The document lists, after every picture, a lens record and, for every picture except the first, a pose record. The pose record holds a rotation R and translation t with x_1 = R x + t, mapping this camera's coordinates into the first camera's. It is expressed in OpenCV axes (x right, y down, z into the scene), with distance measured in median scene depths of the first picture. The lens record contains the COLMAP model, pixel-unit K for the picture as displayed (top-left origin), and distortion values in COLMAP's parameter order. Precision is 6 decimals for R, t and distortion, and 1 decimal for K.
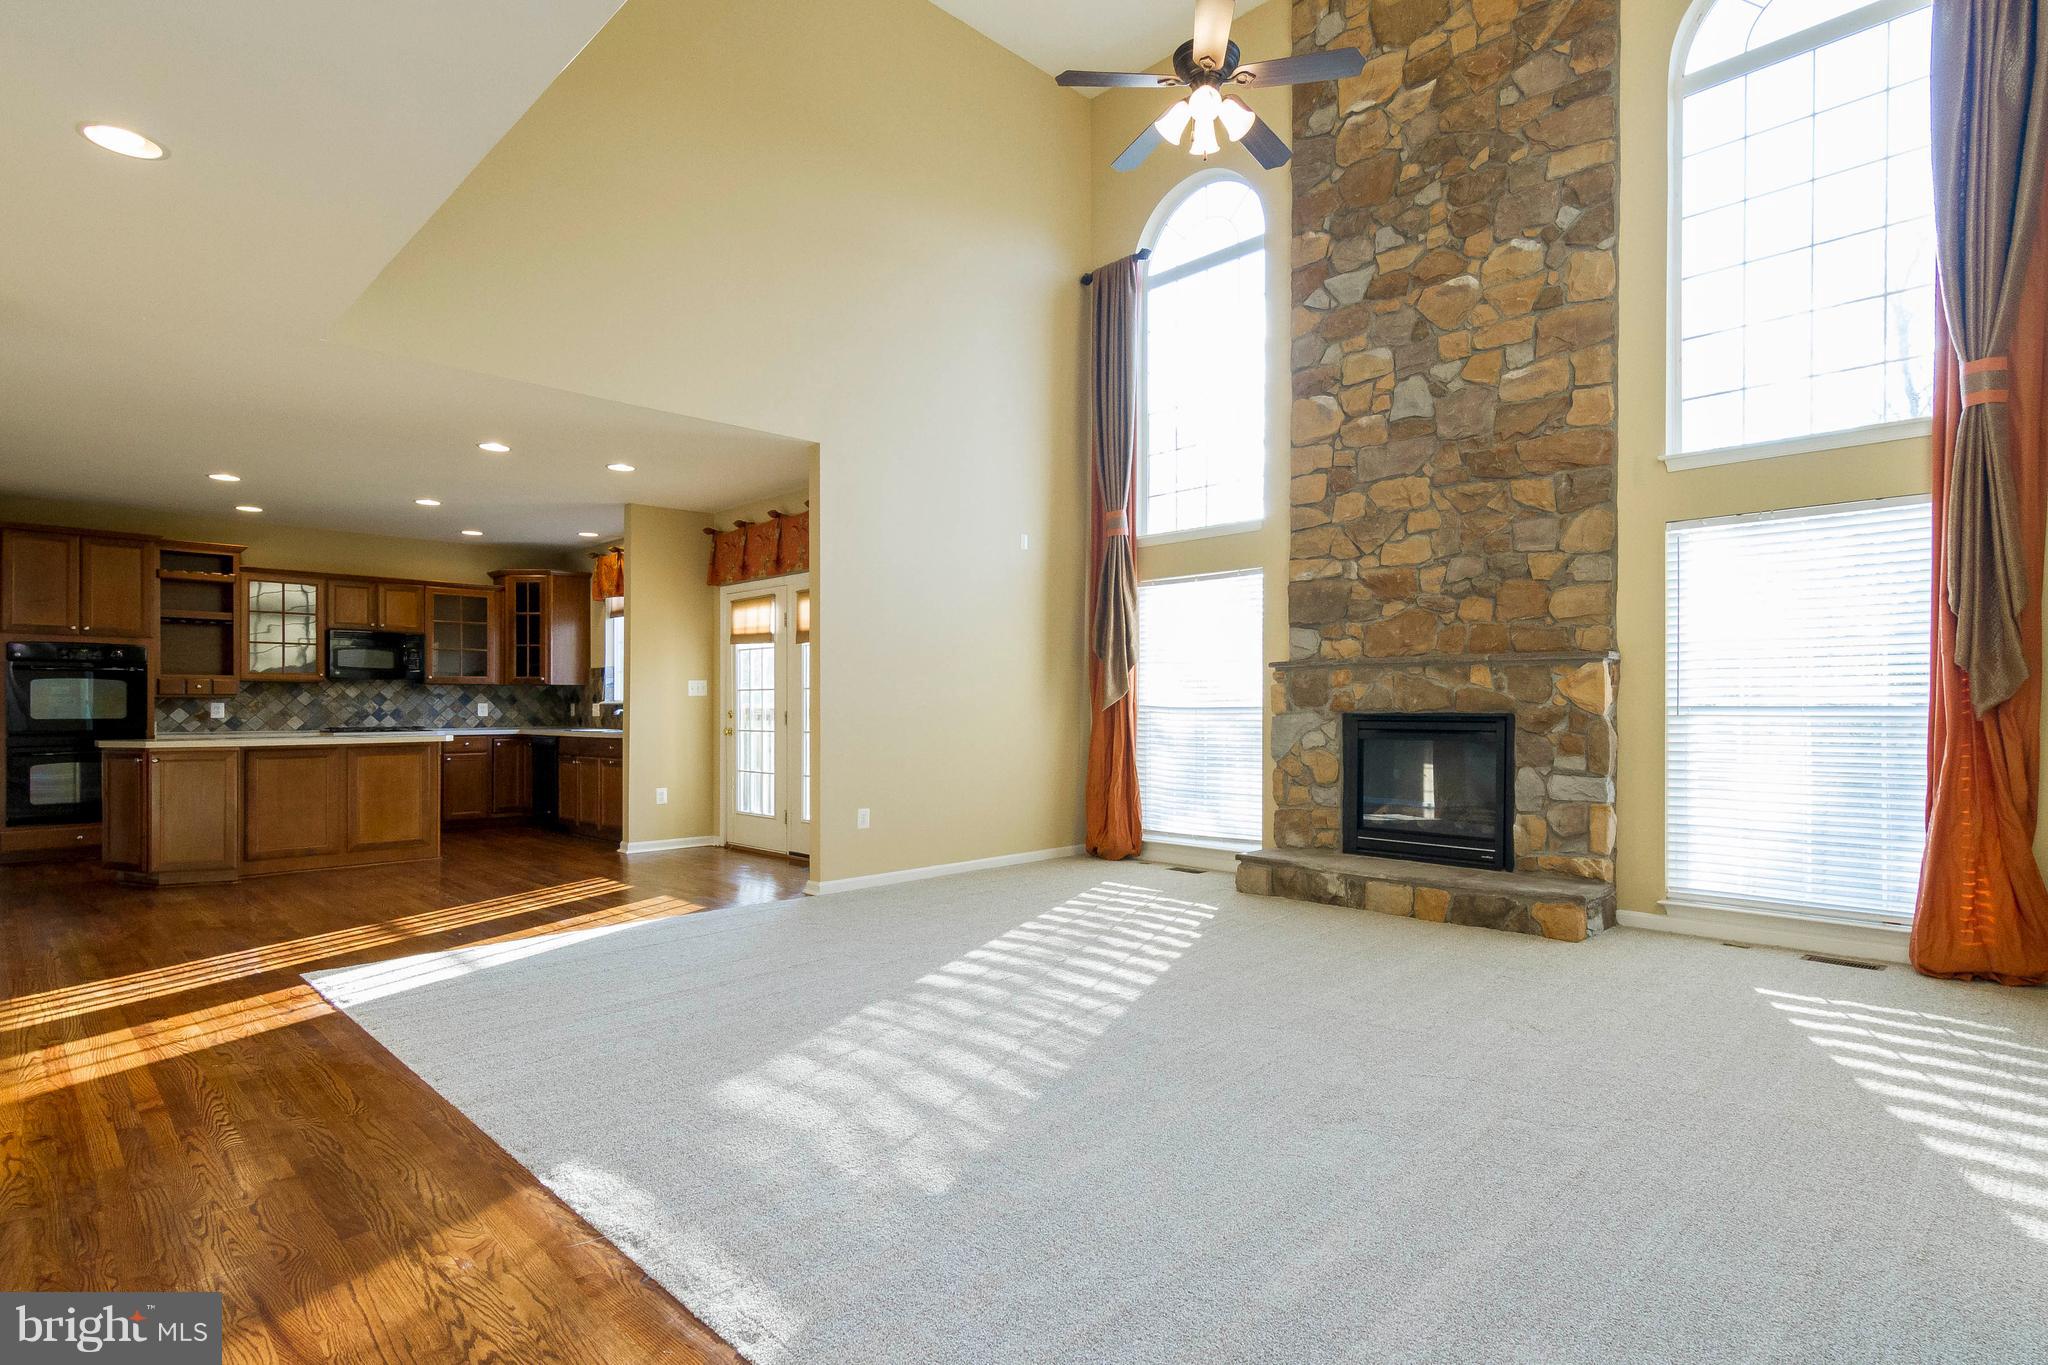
lens RADIAL K [[1019.7, 0, 1022.0], [0, 1019.7, 705.7], [0, 0, 1]] dist [0.003726, 0.001145]
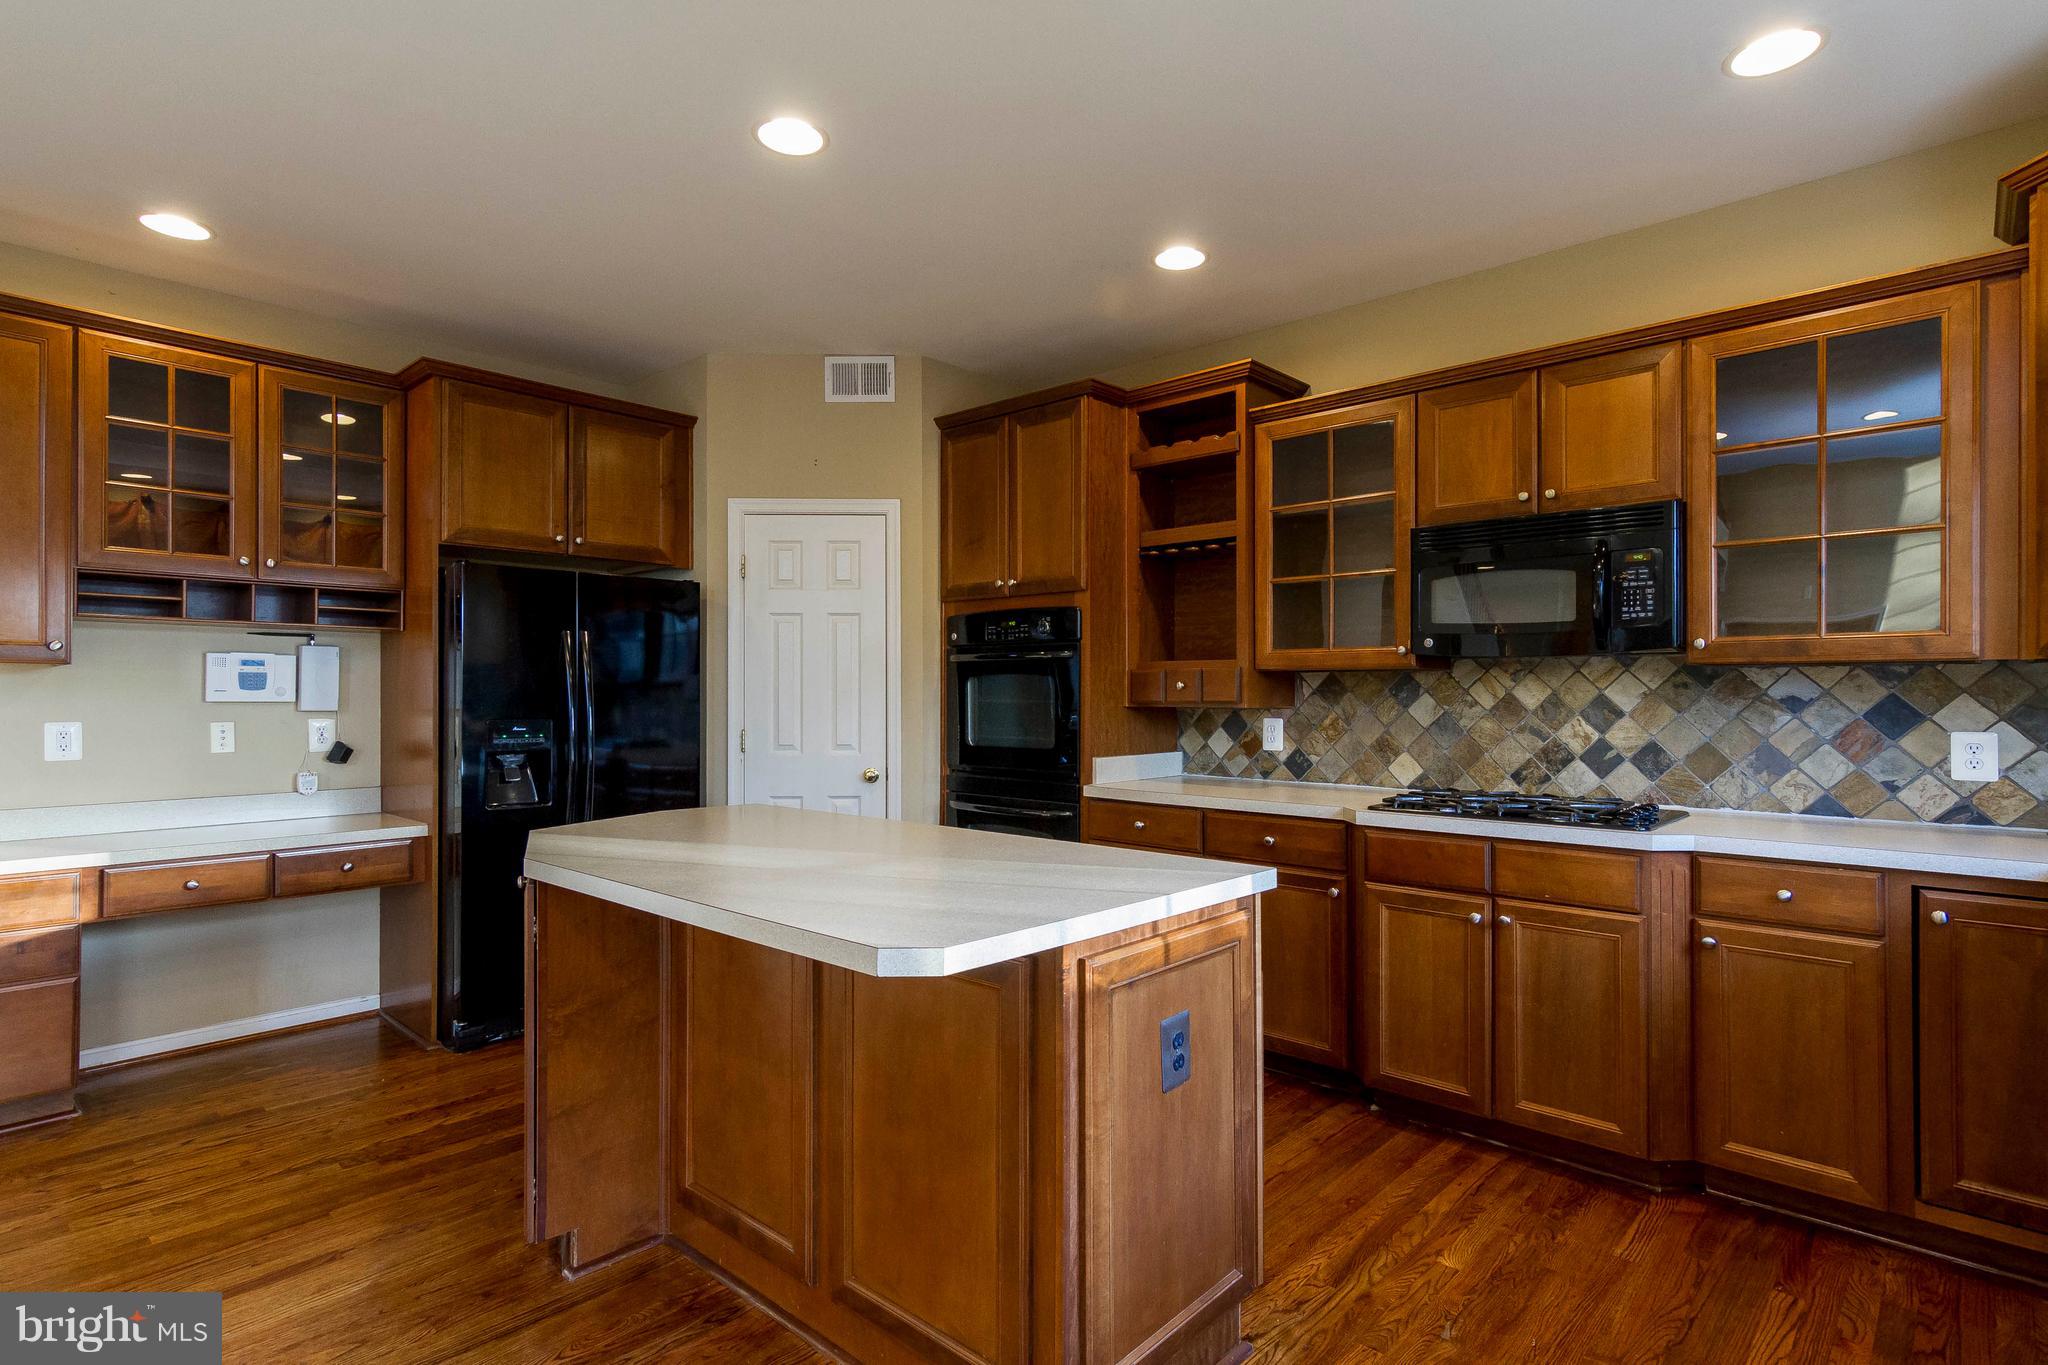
lens RADIAL K [[1019.3, 0, 1061.5], [0, 1019.3, 687.4], [0, 0, 1]] dist [0.004623, 0.000885]
pose [[0.056985, -0.006099, -0.998356, -0.453480], [-0.000990, 0.999981, -0.006165, -0.019854], [0.998375, 0.001340, 0.056978, 1.226791]]
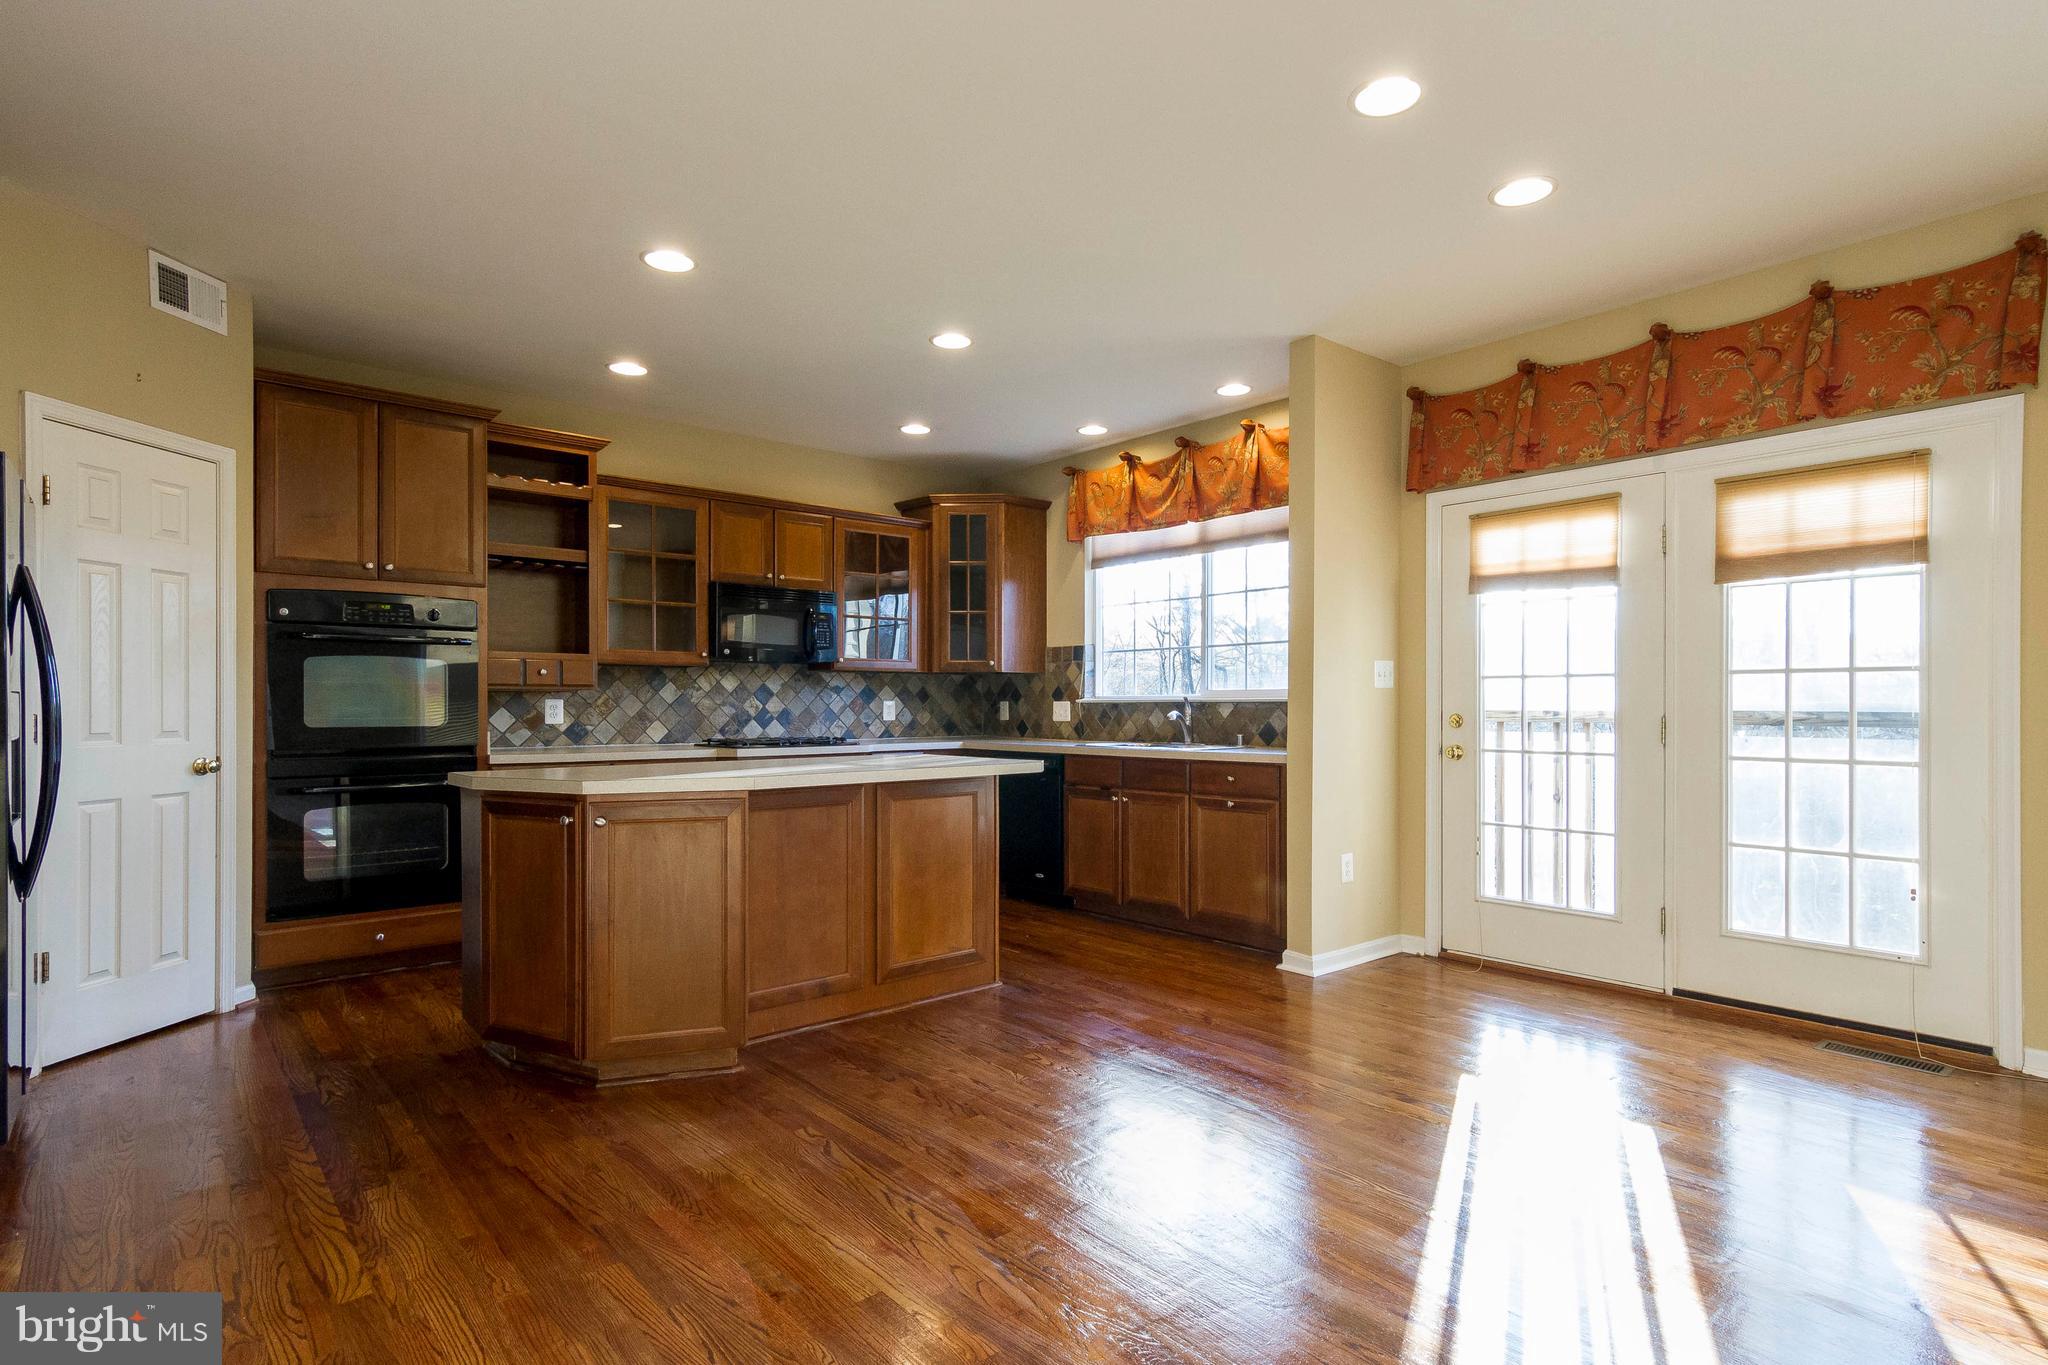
lens RADIAL K [[1019.7, 0, 1022.0], [0, 1019.7, 705.7], [0, 0, 1]] dist [0.003726, 0.001145]
pose [[0.996890, 0.000982, -0.078793, -0.639372], [-0.000928, 0.999999, 0.000720, 0.000339], [0.078794, -0.000645, 0.996891, 0.571289]]
